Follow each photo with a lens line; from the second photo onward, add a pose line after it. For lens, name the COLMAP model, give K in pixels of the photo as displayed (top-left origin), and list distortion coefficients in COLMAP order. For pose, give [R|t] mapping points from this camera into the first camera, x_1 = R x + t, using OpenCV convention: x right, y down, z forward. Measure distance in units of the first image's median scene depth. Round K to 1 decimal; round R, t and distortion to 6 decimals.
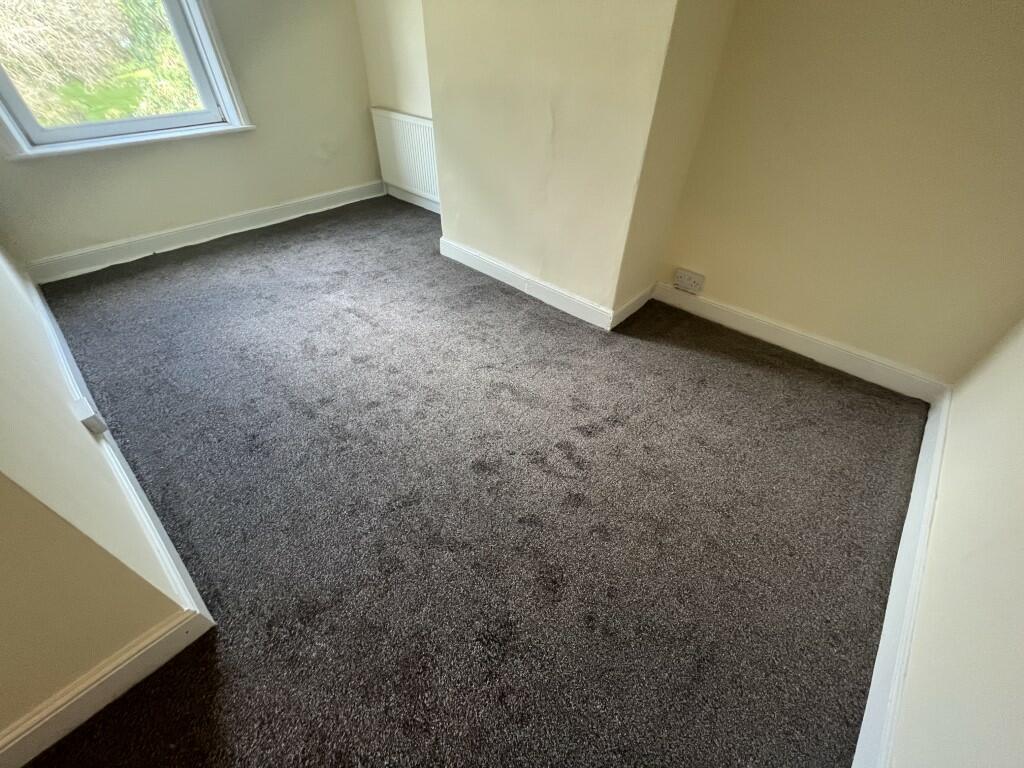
lens RADIAL K [[412.4, 0, 510.7], [0, 412.4, 384.9], [0, 0, 1]] dist [-0.003808, -0.000475]
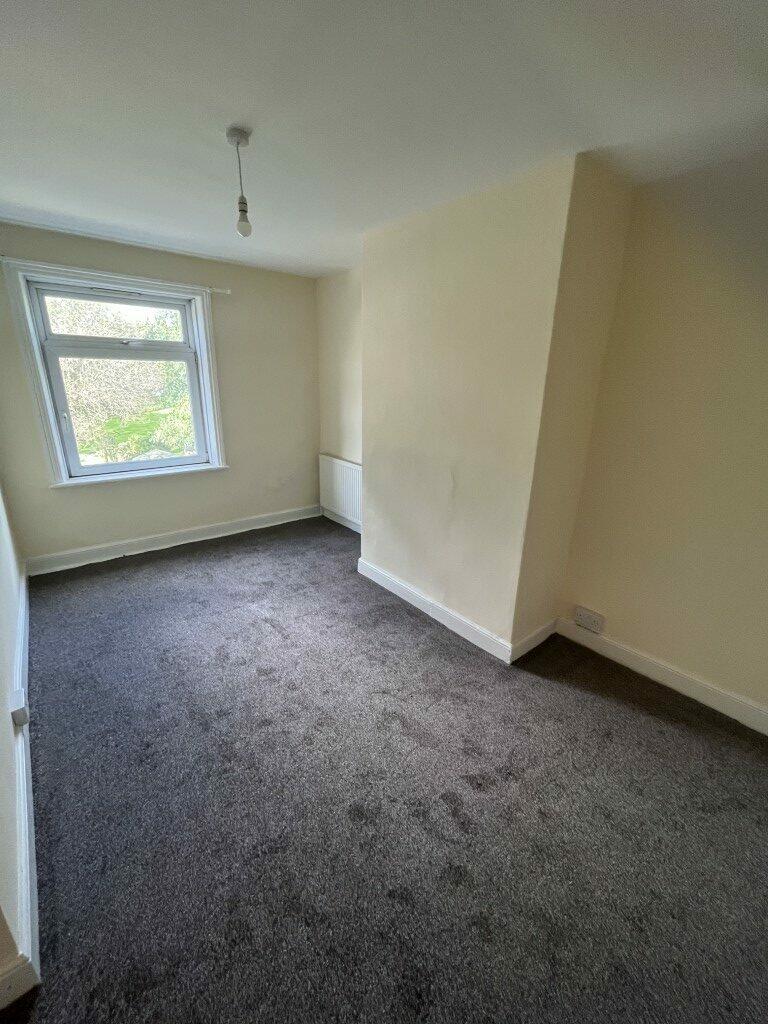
lens RADIAL K [[412.4, 0, 385.2], [0, 412.4, 507.8], [0, 0, 1]] dist [-0.003808, -0.000475]
pose [[0.989977, 0.046684, -0.133287, 0.067644], [-0.097398, 0.909115, -0.404998, -0.049760], [0.102266, 0.413921, 0.904550, -0.107661]]
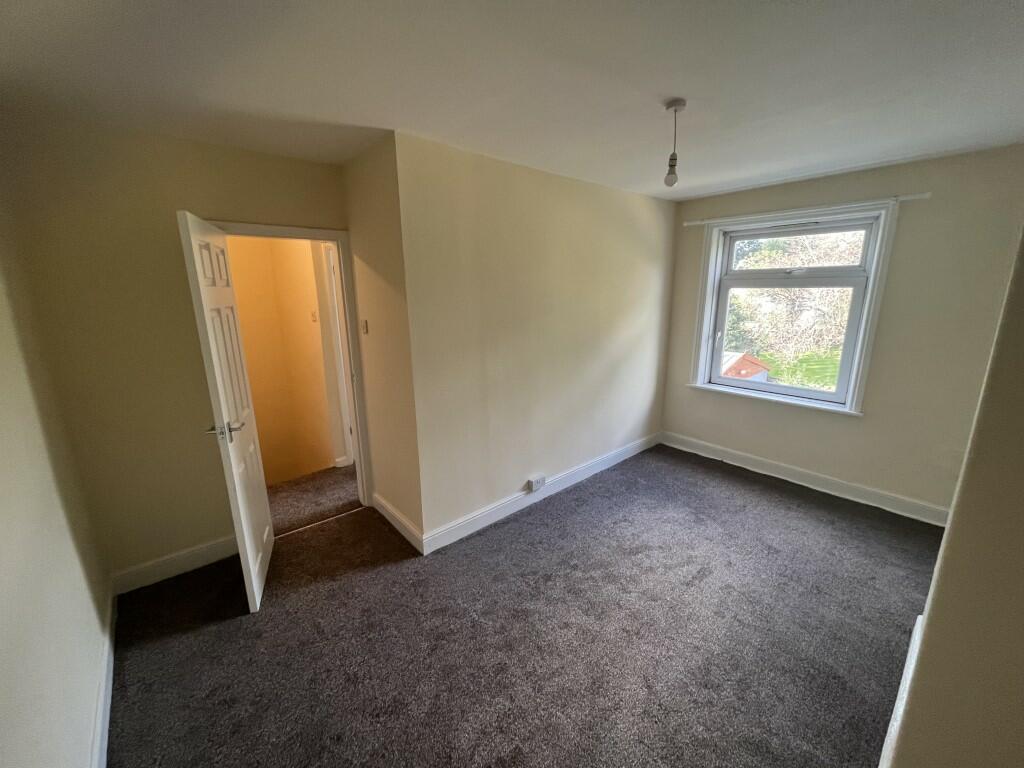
lens RADIAL K [[412.4, 0, 505.9], [0, 412.4, 383.1], [0, 0, 1]] dist [-0.003808, -0.000475]
pose [[-0.116875, 0.199605, -0.972881, 0.701812], [-0.659777, 0.716583, 0.226282, -0.509764], [0.742317, 0.668331, 0.047944, 0.369468]]
